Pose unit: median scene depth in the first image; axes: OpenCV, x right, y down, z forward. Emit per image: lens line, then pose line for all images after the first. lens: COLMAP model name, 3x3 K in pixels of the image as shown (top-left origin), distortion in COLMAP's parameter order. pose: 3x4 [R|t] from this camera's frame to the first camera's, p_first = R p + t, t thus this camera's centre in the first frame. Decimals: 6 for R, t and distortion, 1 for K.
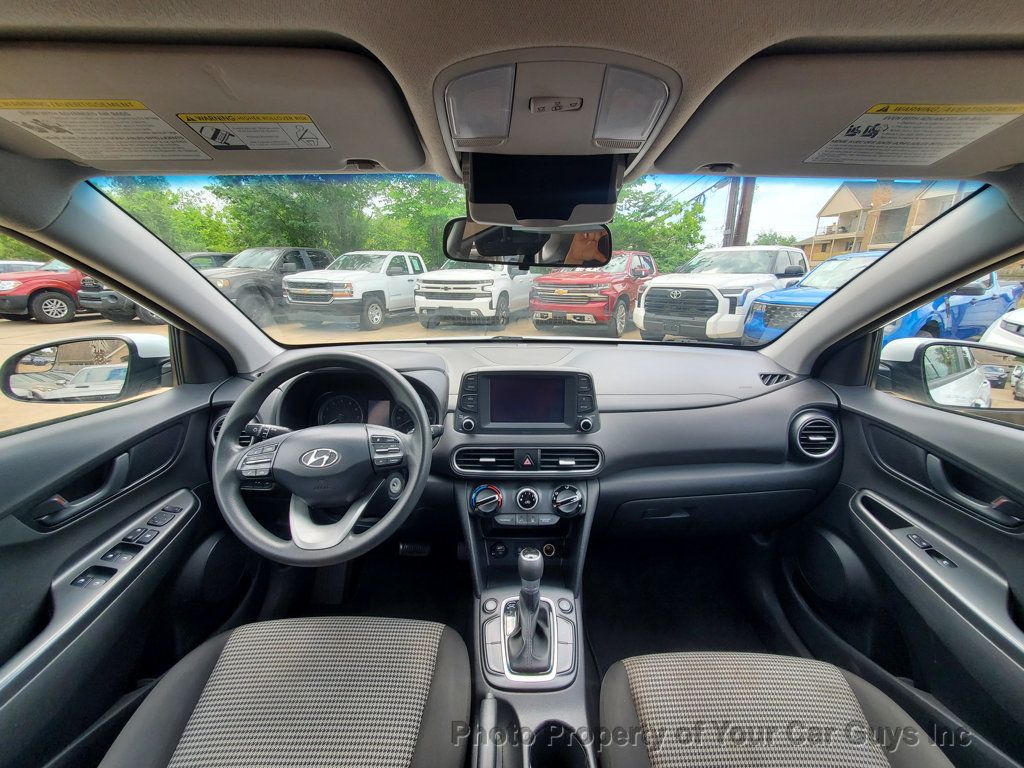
lens RADIAL K [[401.8, 0, 513.6], [0, 401.8, 388.0], [0, 0, 1]] dist [0.002347, 0.000196]
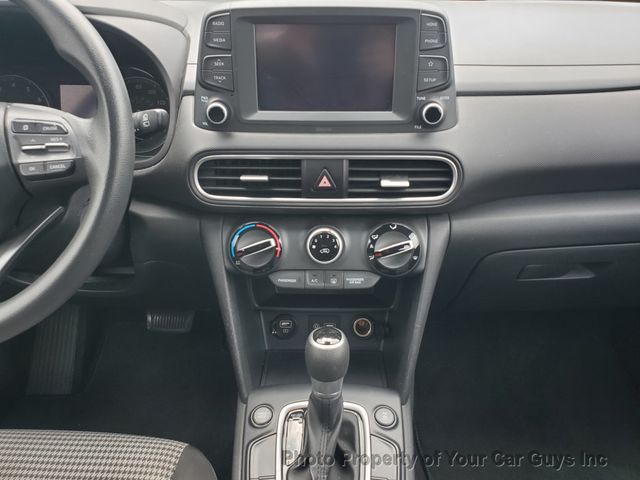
lens RADIAL K [[479.9, 0, 321.8], [0, 479.9, 227.9], [0, 0, 1]] dist [0.111931, -0.299582]
pose [[0.999775, 0.004296, -0.020790, 0.044224], [-0.000105, 0.980303, 0.197498, 0.113156], [0.021229, -0.197451, 0.980083, 0.322990]]
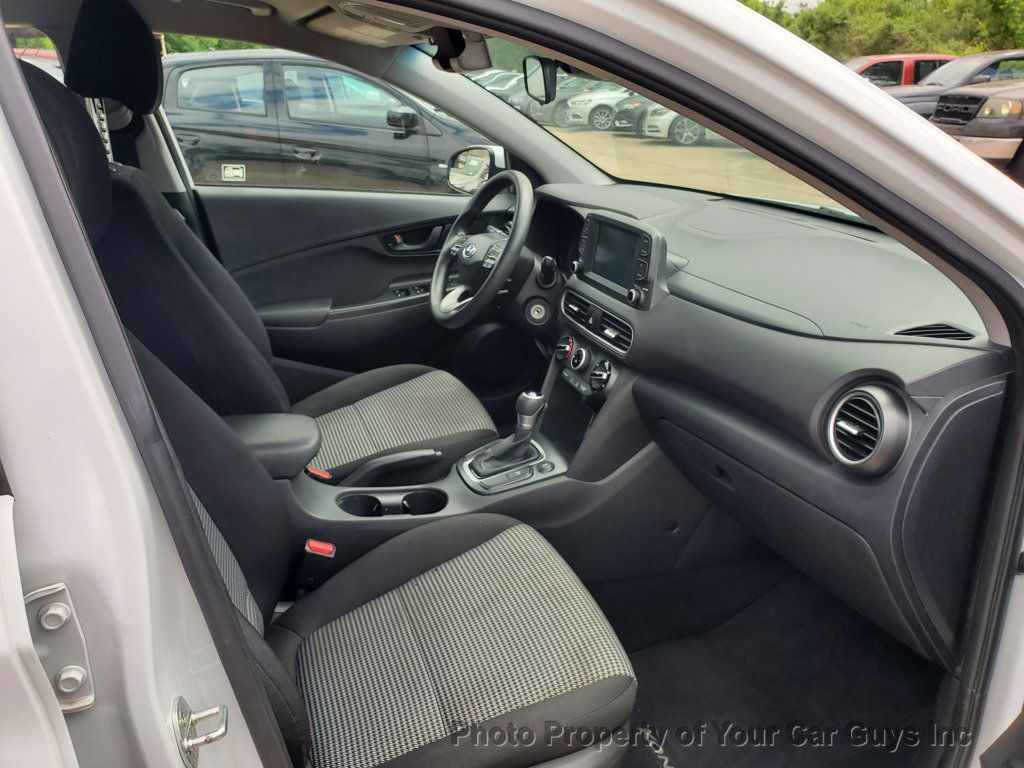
lens RADIAL K [[815.1, 0, 496.9], [0, 815.1, 367.3], [0, 0, 1]] dist [0.002487, -0.005315]
pose [[0.312338, 0.310861, -0.897669, 1.635695], [-0.262663, 0.936365, 0.232869, -0.087589], [0.912937, 0.163050, 0.374114, 0.139284]]
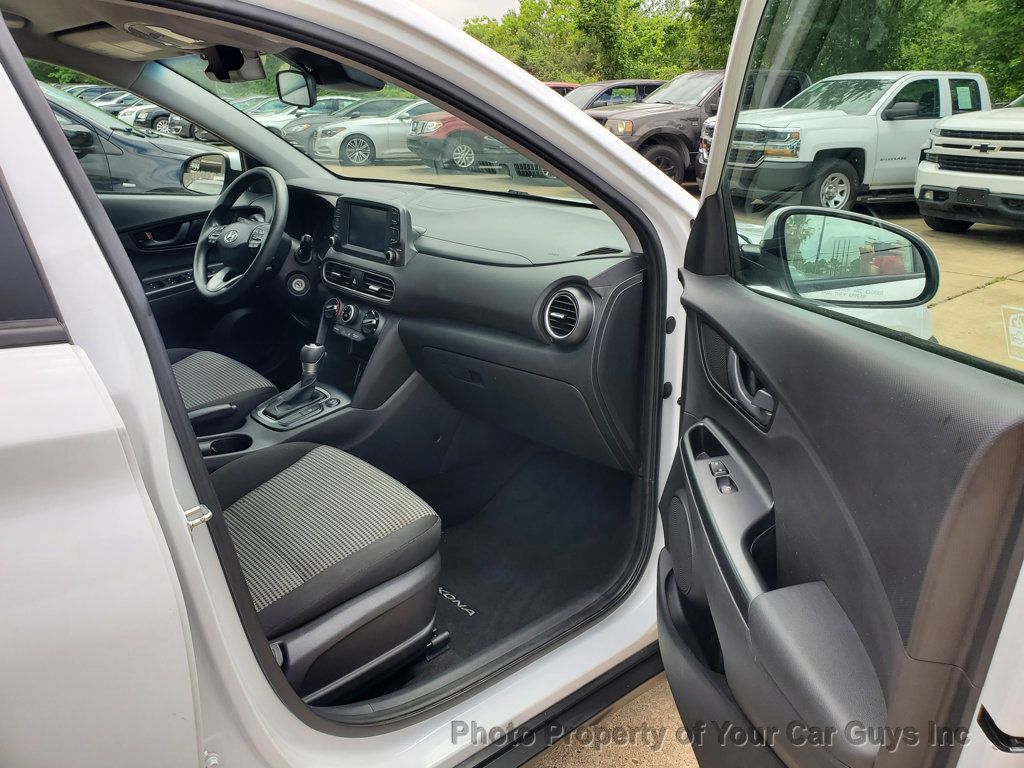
lens RADIAL K [[817.3, 0, 508.2], [0, 817.3, 347.7], [0, 0, 1]] dist [0.059822, -0.080644]
pose [[0.661025, 0.214227, -0.719133, 2.001137], [-0.215904, 0.972151, 0.091142, 0.061990], [0.718631, 0.095017, 0.688869, -0.254134]]
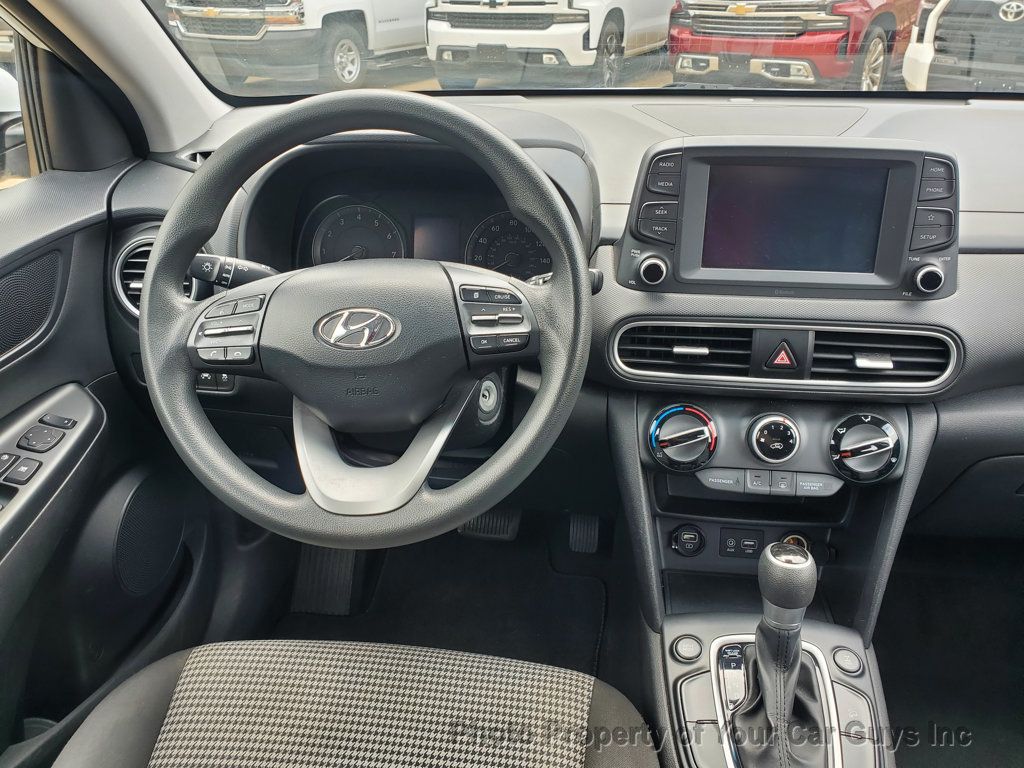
lens RADIAL K [[798.6, 0, 513.1], [0, 798.6, 372.3], [0, 0, 1]] dist [-0.004031, -0.000035]
pose [[0.992202, 0.042444, -0.117188, -0.156663], [-0.020210, 0.982575, 0.184763, 0.041214], [0.122989, -0.180954, 0.975771, 0.095803]]
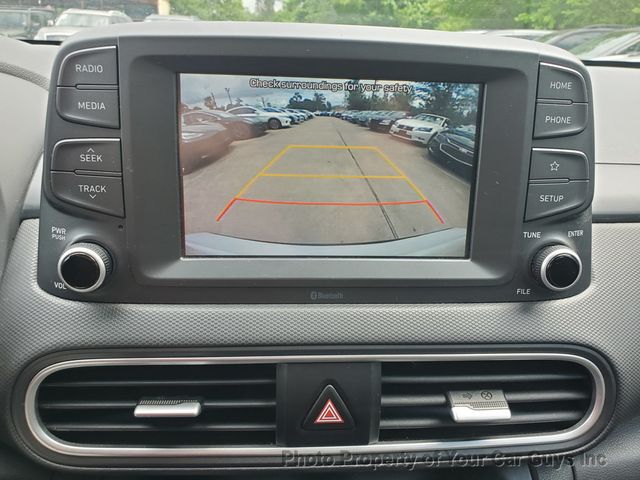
lens RADIAL K [[494.6, 0, 320.8], [0, 494.6, 239.3], [0, 0, 1]] dist [0.019464, 0.004151]
pose [[0.997606, 0.004012, 0.069038, 0.007010], [-0.009035, 0.997320, 0.072605, 0.051694], [-0.068562, -0.073055, 0.994968, 0.693268]]
